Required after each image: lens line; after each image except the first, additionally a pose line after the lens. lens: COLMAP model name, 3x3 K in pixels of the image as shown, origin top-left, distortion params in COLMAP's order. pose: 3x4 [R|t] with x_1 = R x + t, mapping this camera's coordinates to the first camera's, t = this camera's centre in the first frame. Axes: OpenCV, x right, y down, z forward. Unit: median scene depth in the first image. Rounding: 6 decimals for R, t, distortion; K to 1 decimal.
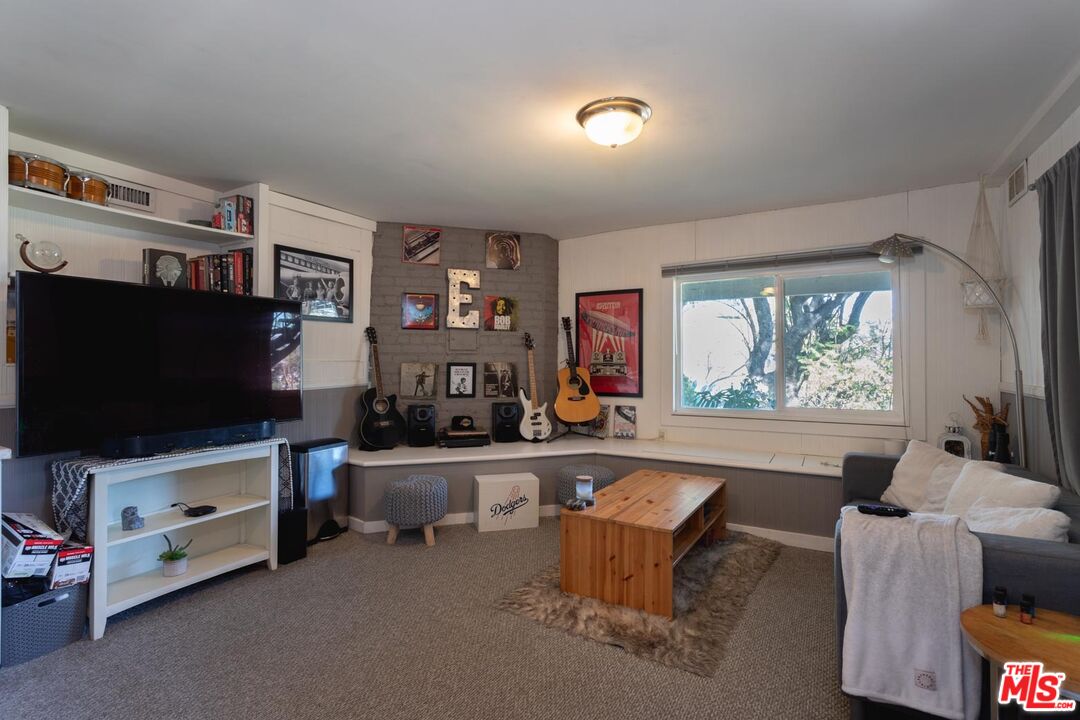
lens RADIAL K [[511.9, 0, 539.1], [0, 511.9, 355.6], [0, 0, 1]] dist [0.002751, 0.001251]
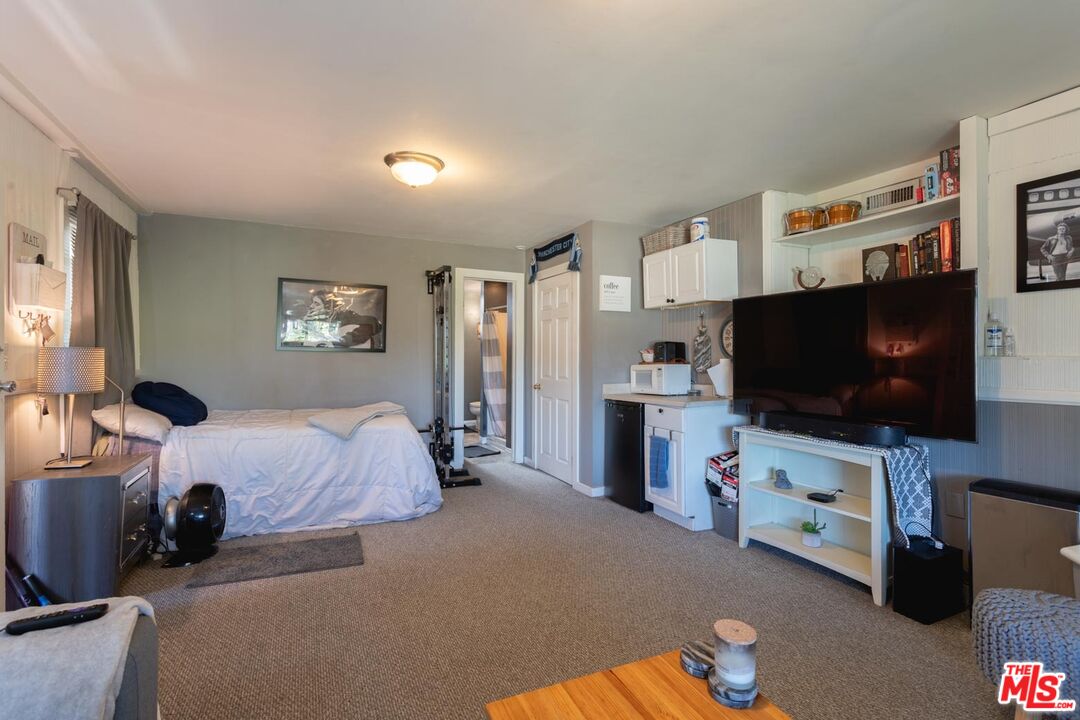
lens RADIAL K [[511.9, 0, 539.1], [0, 511.9, 355.6], [0, 0, 1]] dist [0.002751, 0.001251]
pose [[-0.568828, 0.000442, -0.822456, 0.486381], [0.003602, 0.999992, -0.001953, 0.010780], [0.822449, -0.004074, -0.568825, 1.022456]]
